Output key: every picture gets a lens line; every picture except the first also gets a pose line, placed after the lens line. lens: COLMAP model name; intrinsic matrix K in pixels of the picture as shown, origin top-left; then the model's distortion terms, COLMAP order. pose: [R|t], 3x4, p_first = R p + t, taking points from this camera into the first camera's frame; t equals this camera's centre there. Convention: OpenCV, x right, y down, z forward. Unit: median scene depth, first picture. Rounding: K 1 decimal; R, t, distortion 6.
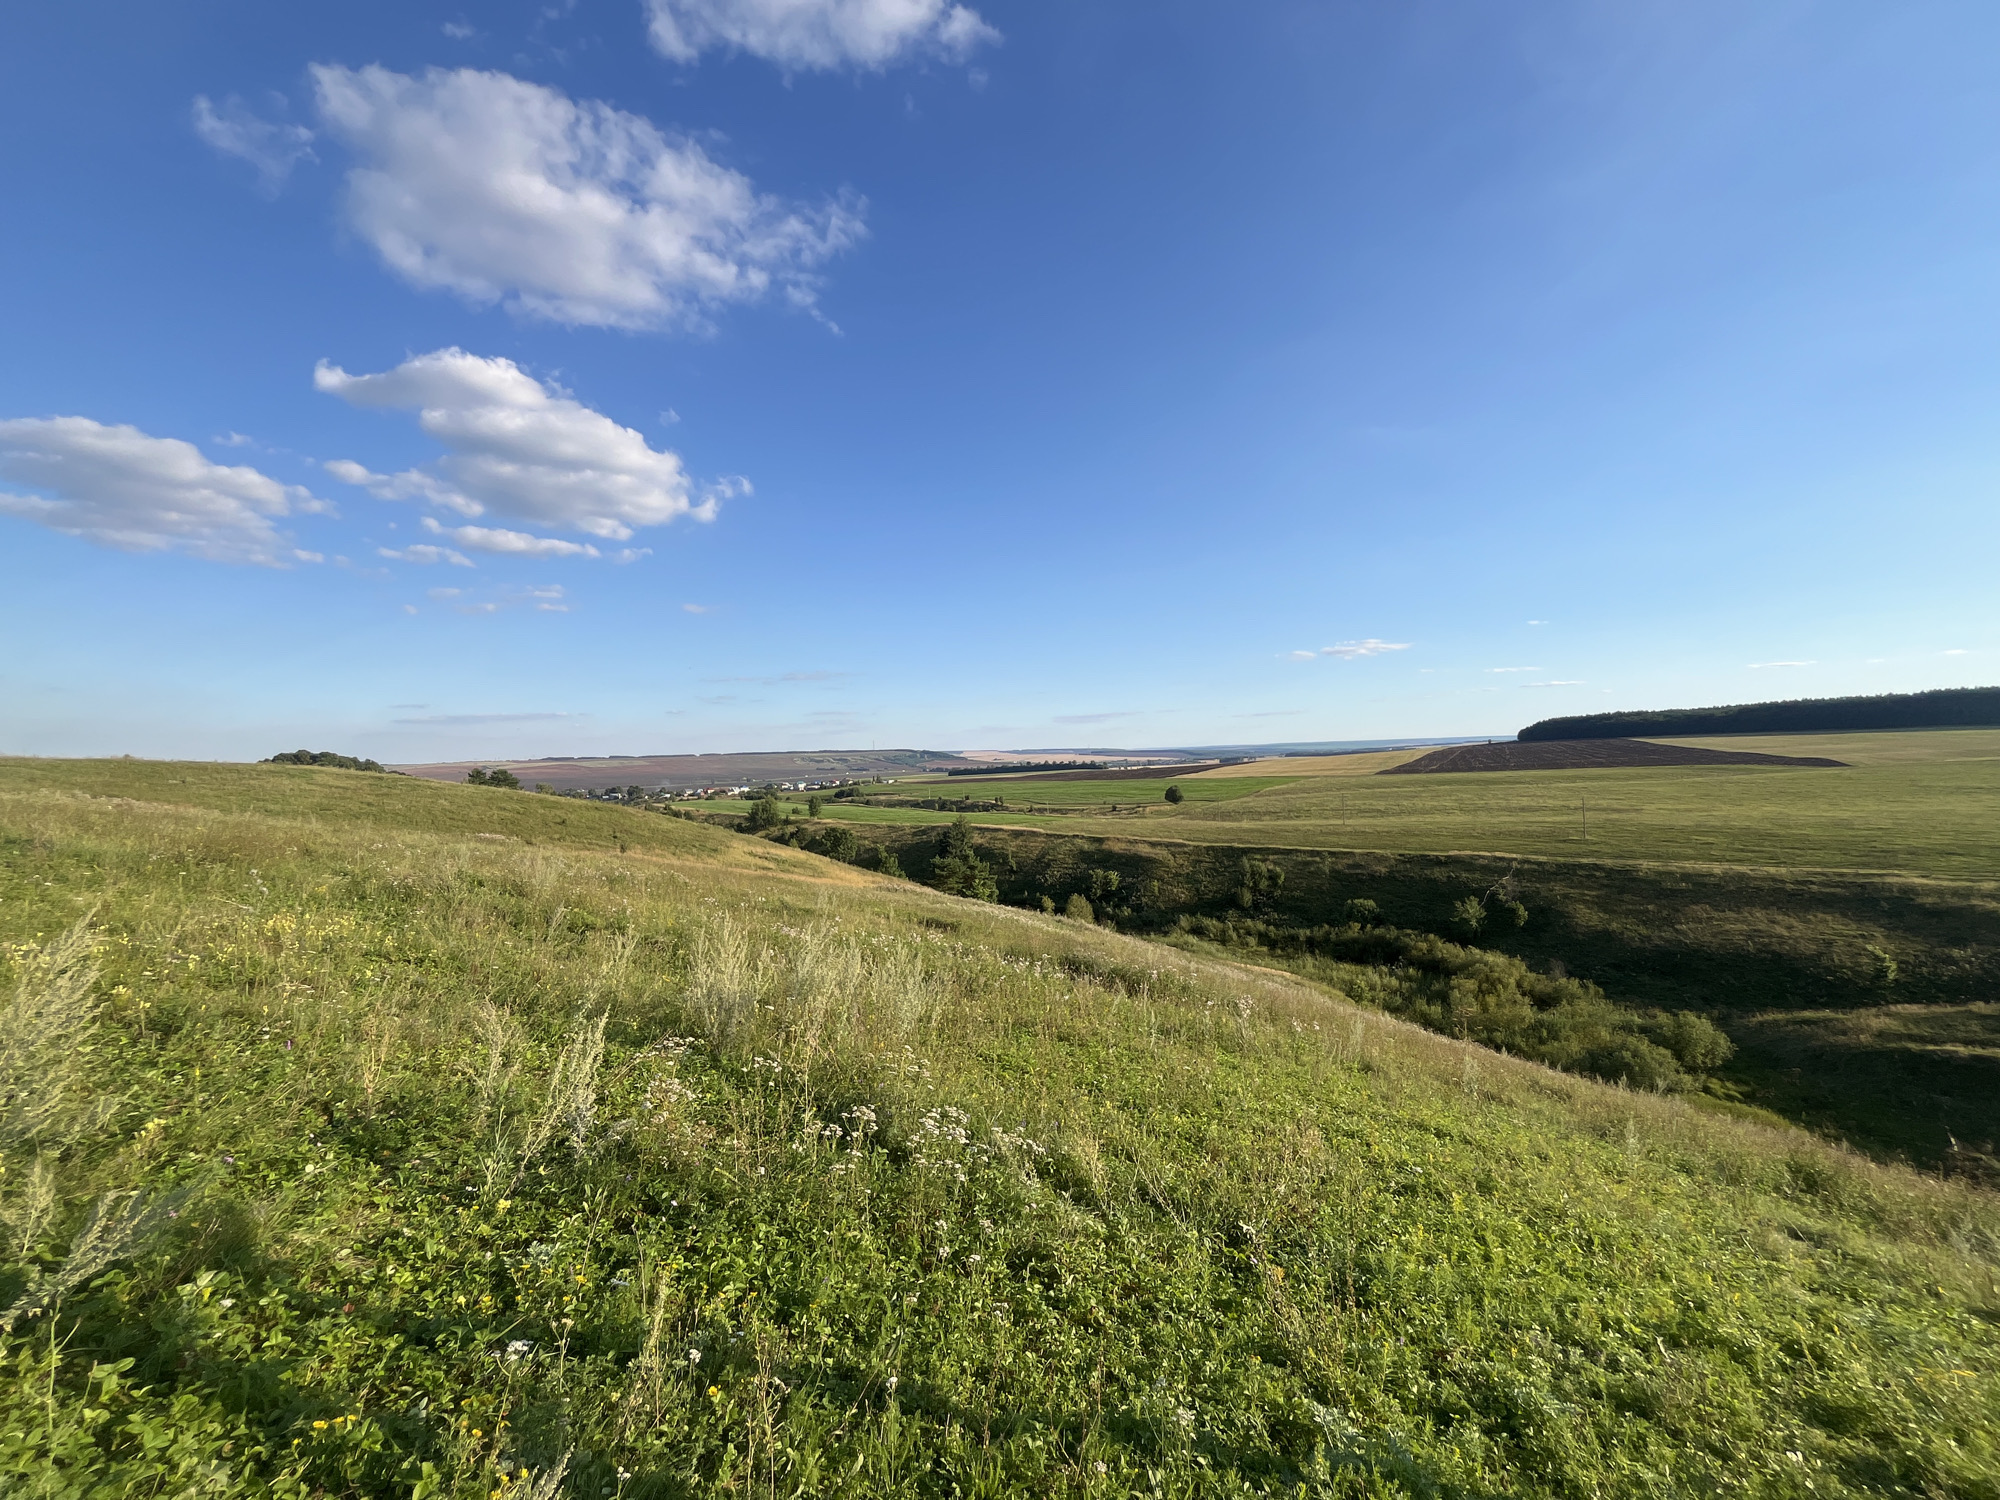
lens RADIAL K [[820.3, 0, 1000.0], [0, 820.3, 750.0], [0, 0, 1]] dist [-0.000469, 0.000088]
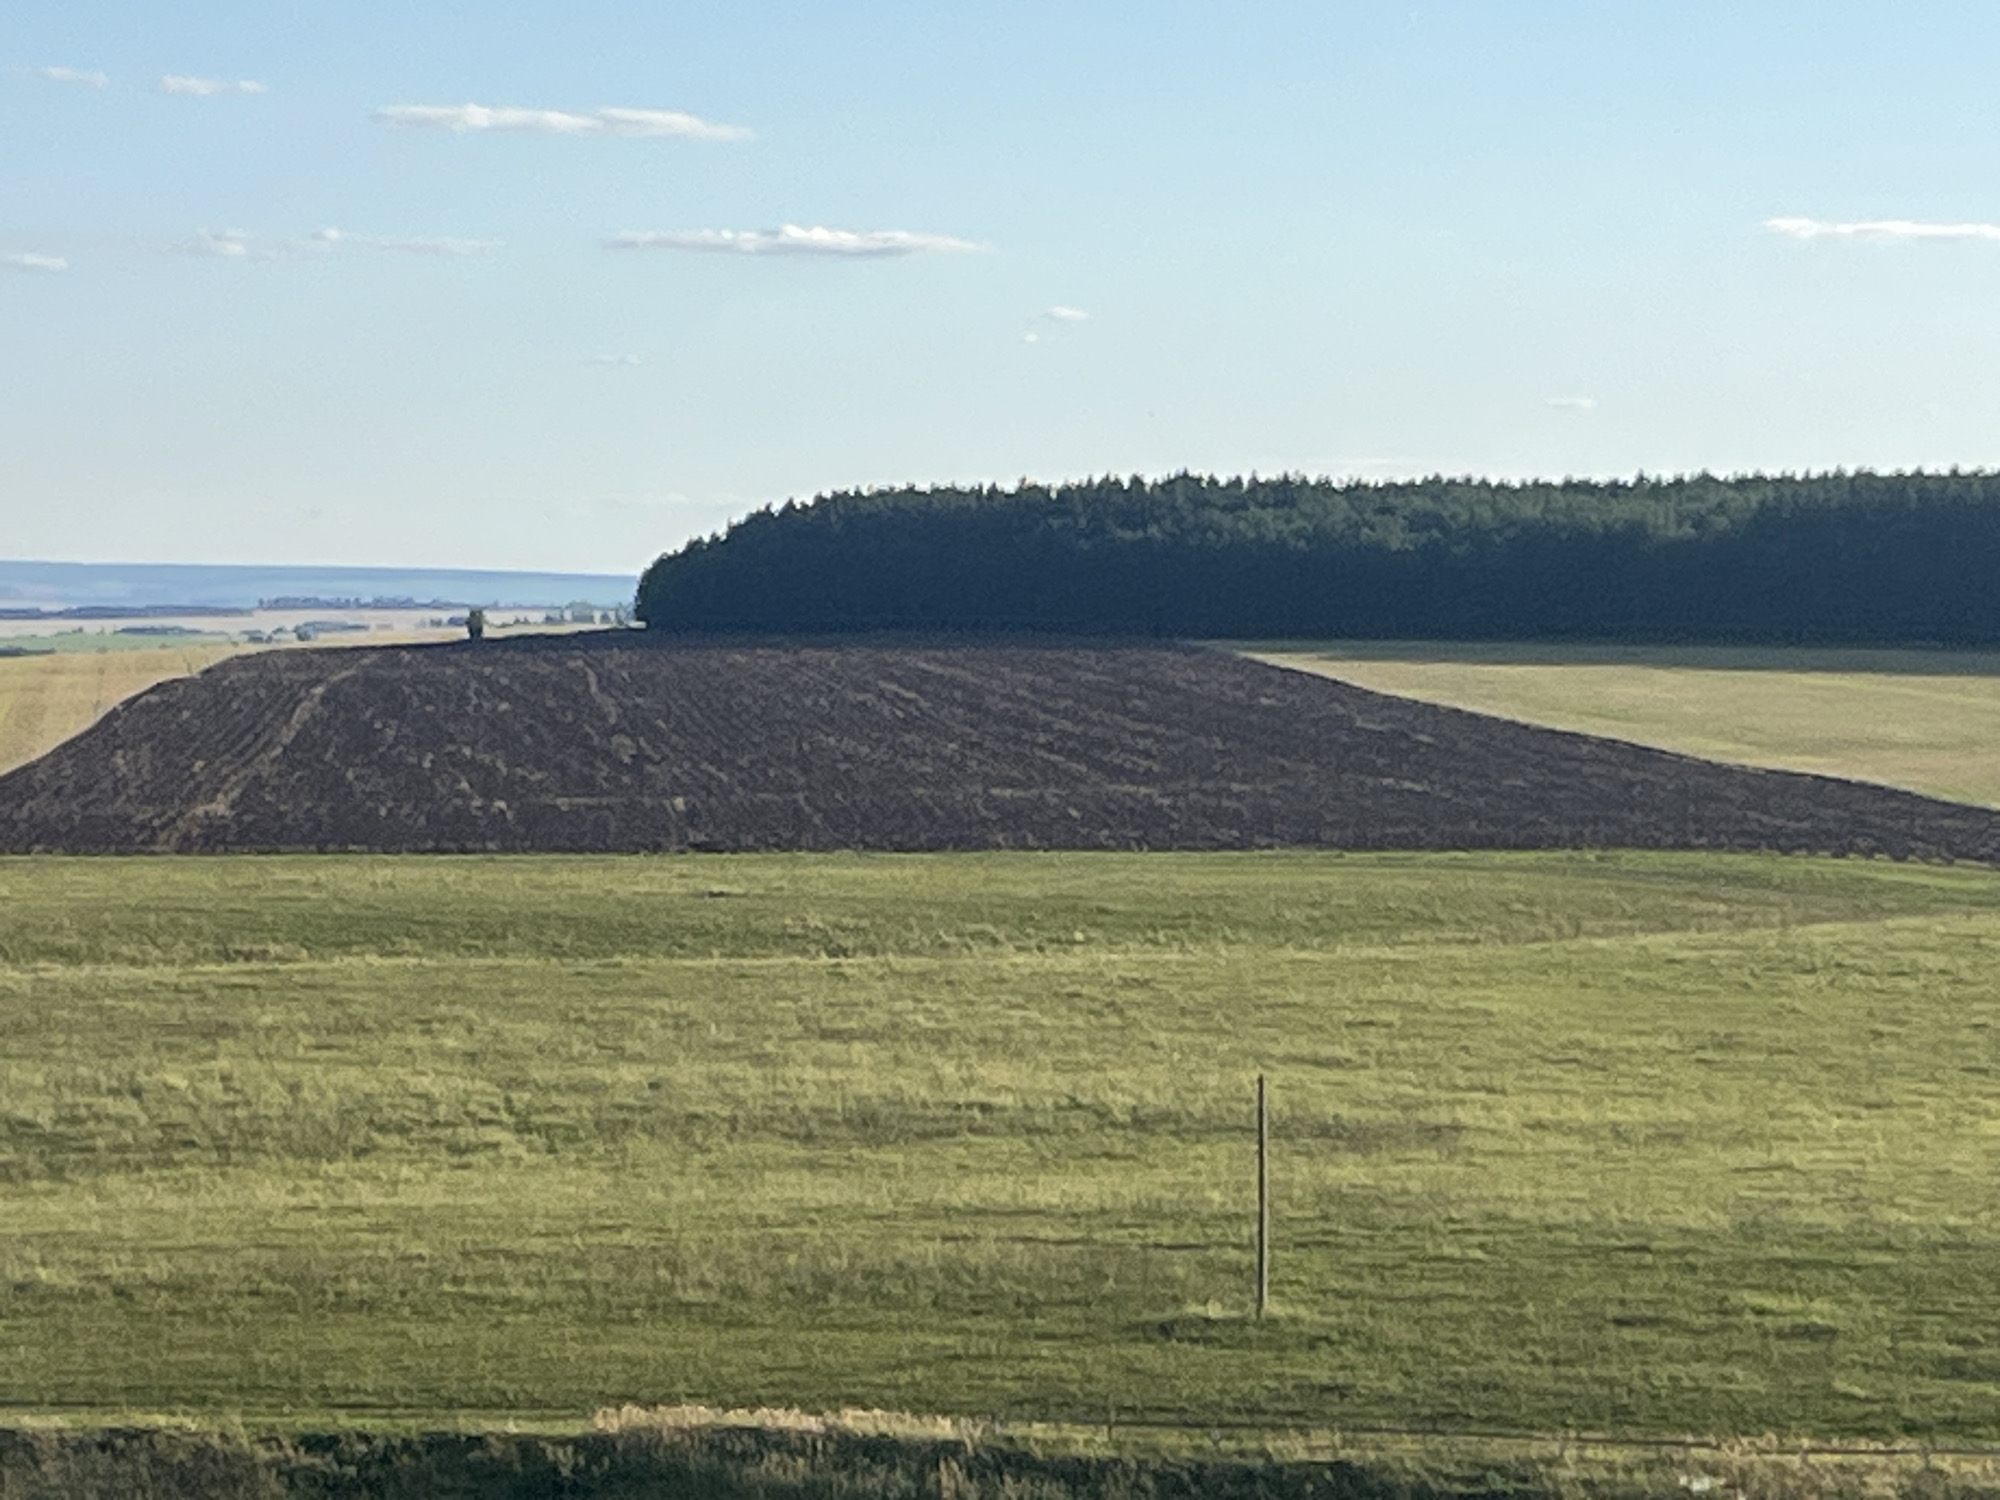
lens RADIAL K [[6609.4, 0, 1000.0], [0, 6609.4, 750.0], [0, 0, 1]] dist [0.143554, 0.347836]
pose [[0.805257, 0.031774, 0.592074, -0.155133], [-0.046828, 0.998852, 0.010085, -0.021392], [-0.591074, -0.035846, 0.805820, -0.077208]]
